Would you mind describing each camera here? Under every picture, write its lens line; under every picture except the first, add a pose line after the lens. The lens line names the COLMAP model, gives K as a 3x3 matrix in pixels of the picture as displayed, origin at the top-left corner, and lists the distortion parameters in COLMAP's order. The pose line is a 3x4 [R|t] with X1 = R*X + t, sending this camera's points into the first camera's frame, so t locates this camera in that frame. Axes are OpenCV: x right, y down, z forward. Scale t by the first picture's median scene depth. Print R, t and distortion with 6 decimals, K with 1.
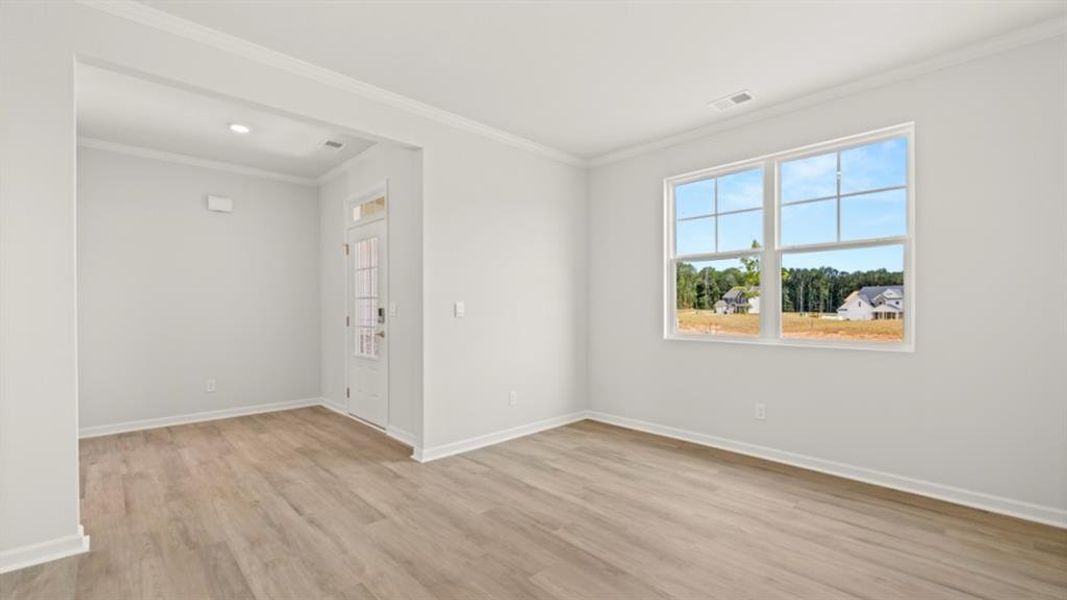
lens RADIAL K [[446.6, 0, 520.6], [0, 446.6, 302.8], [0, 0, 1]] dist [-0.001752, 0.000052]
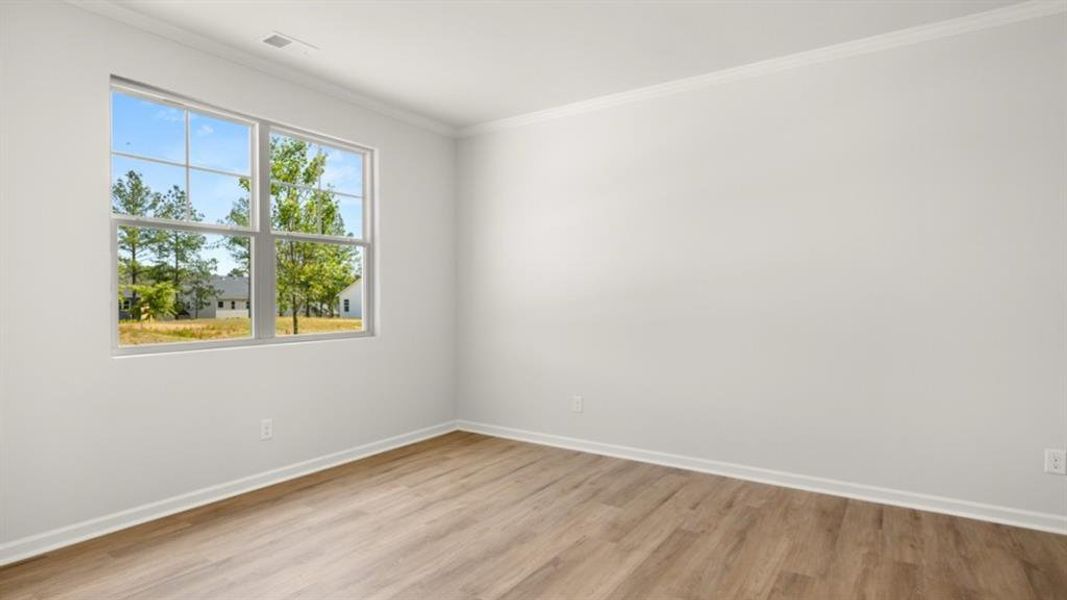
lens RADIAL K [[557.0, 0, 534.2], [0, 557.0, 299.4], [0, 0, 1]] dist [-0.003060, 0.000491]
pose [[-0.234274, -0.000487, 0.972171, -0.583764], [-0.005051, 0.999987, -0.000716, 0.003372], [-0.972158, -0.005078, -0.234273, 0.781579]]
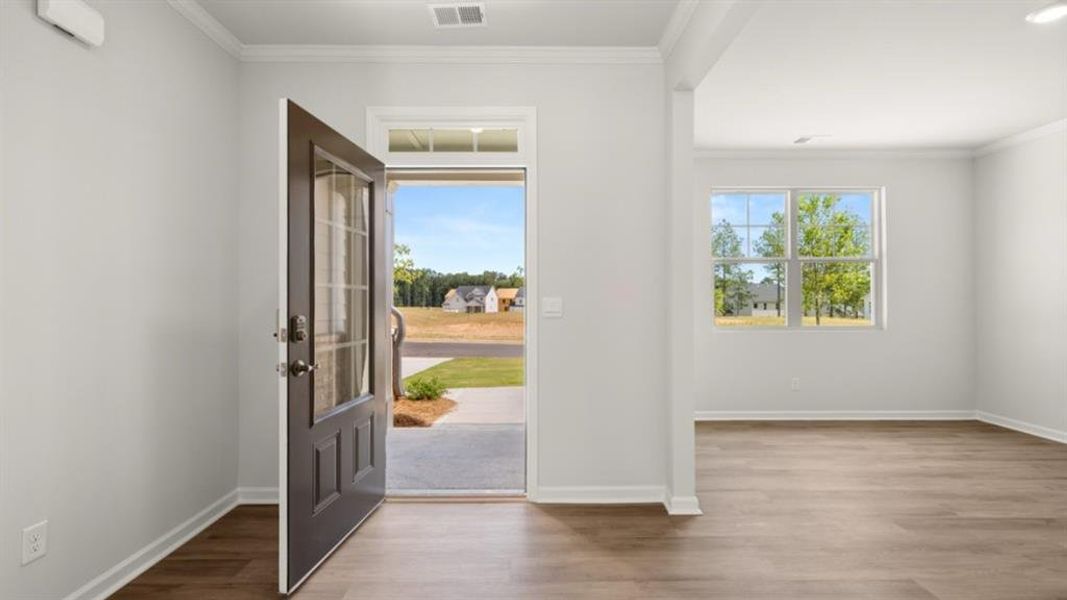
lens RADIAL K [[446.6, 0, 527.0], [0, 446.6, 296.8], [0, 0, 1]] dist [-0.001752, 0.000052]
pose [[0.680778, 0.008570, 0.732440, -0.959592], [-0.006519, 0.999963, -0.005641, 0.004187], [-0.732461, -0.000935, 0.680808, 0.707661]]
